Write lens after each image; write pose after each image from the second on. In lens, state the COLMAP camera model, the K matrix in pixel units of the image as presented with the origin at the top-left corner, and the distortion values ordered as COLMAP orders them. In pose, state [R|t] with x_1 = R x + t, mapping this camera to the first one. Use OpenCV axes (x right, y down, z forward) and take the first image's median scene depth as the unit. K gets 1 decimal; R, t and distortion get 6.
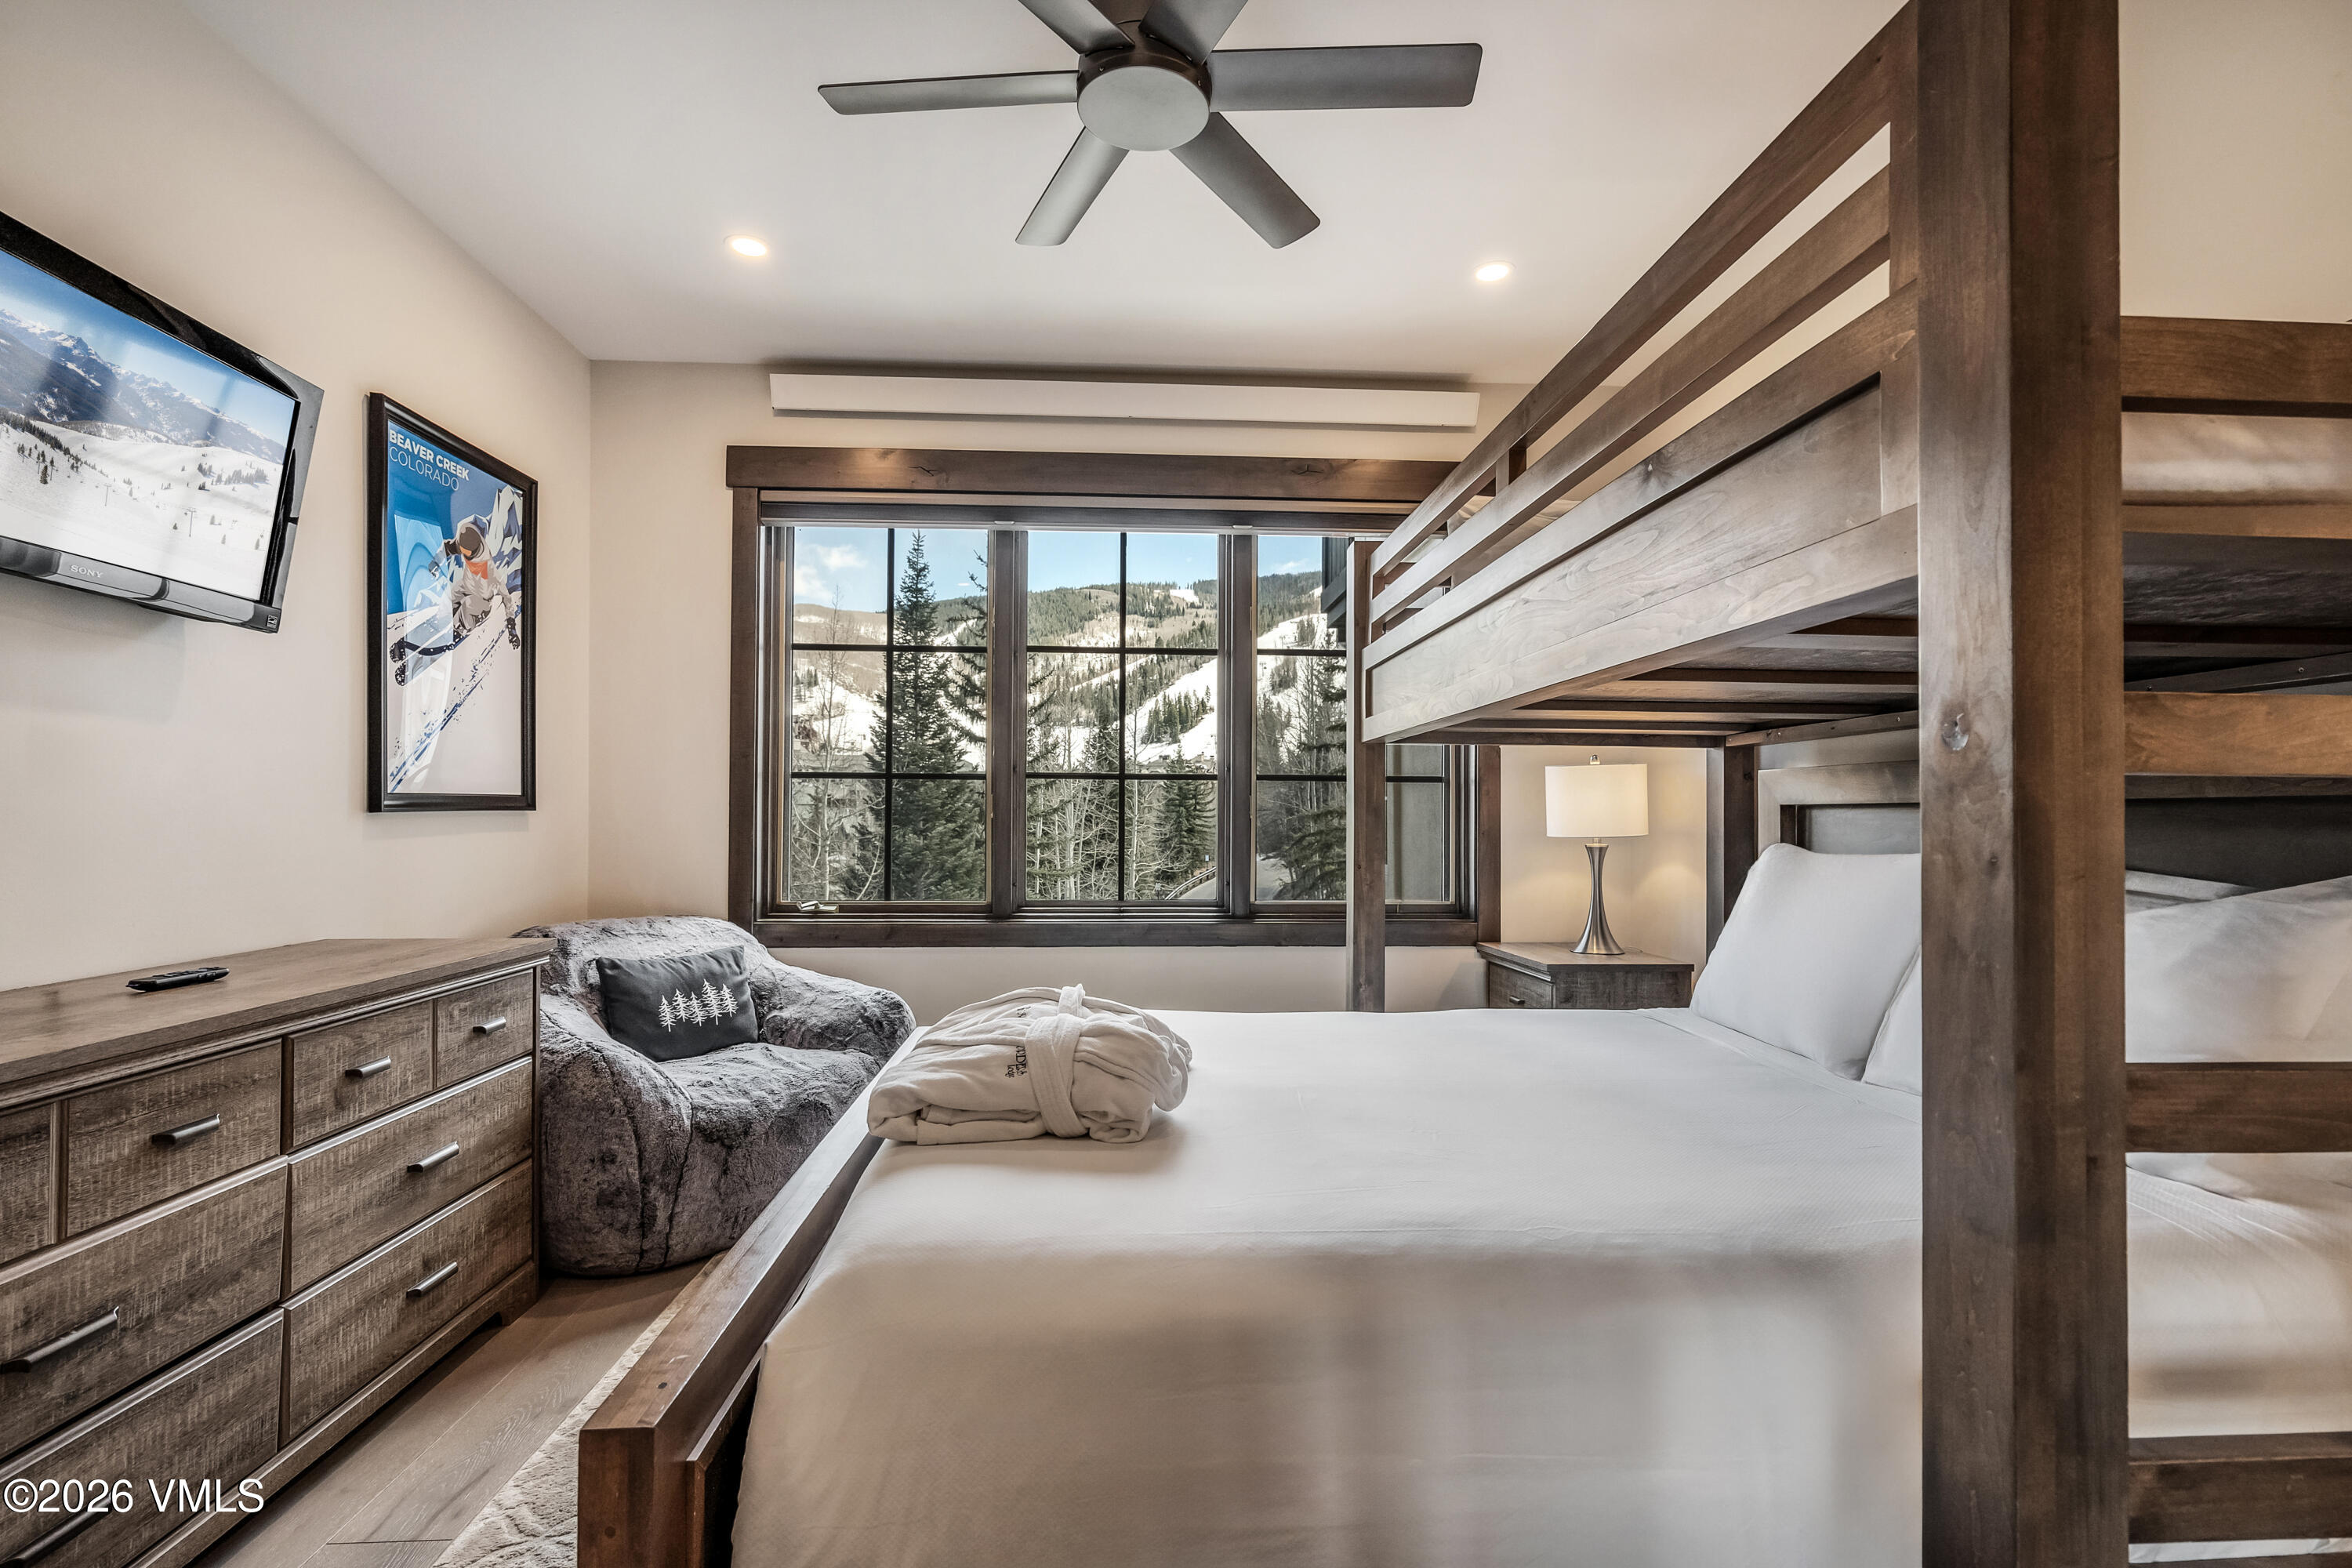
lens RADIAL K [[1073.7, 0, 1172.5], [0, 1073.7, 805.5], [0, 0, 1]] dist [-0.002915, 0.000541]
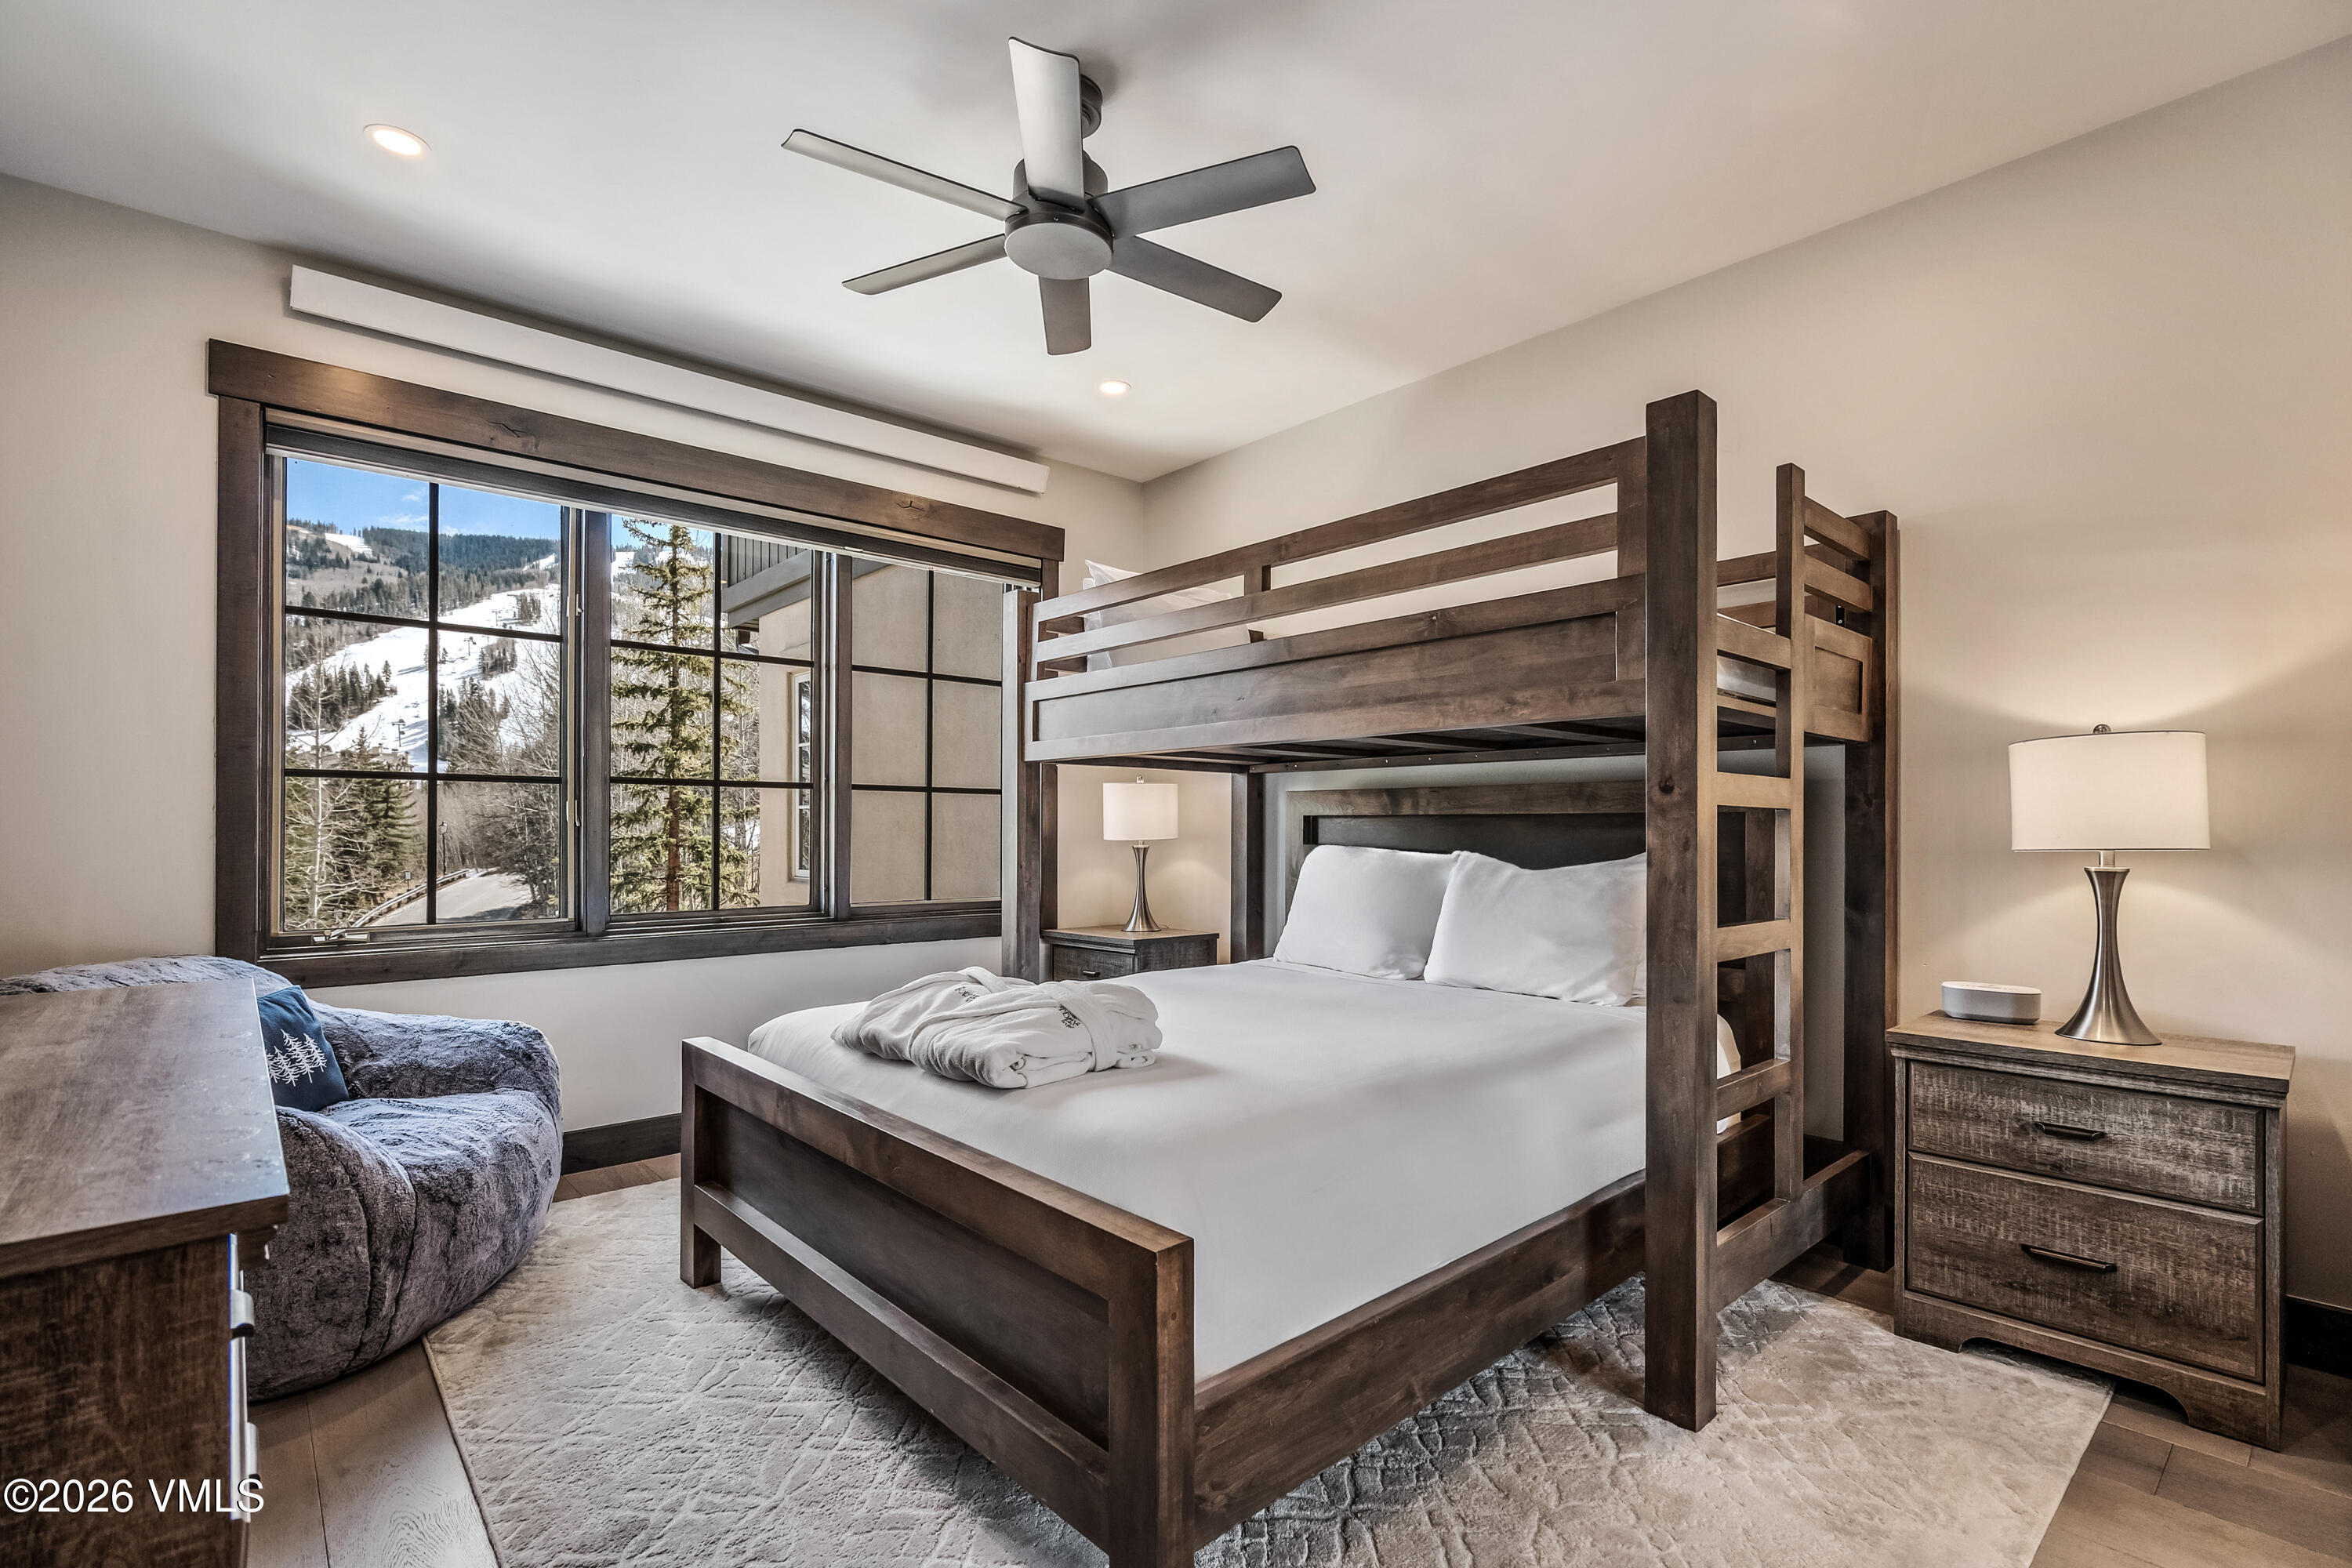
lens RADIAL K [[1086.3, 0, 1178.0], [0, 1086.3, 822.1], [0, 0, 1]] dist [-0.003226, 0.000216]
pose [[0.783091, -0.000222, 0.621907, -0.444303], [-0.005141, 0.999963, 0.006829, -0.000688], [-0.621886, -0.008545, 0.783061, -0.044803]]
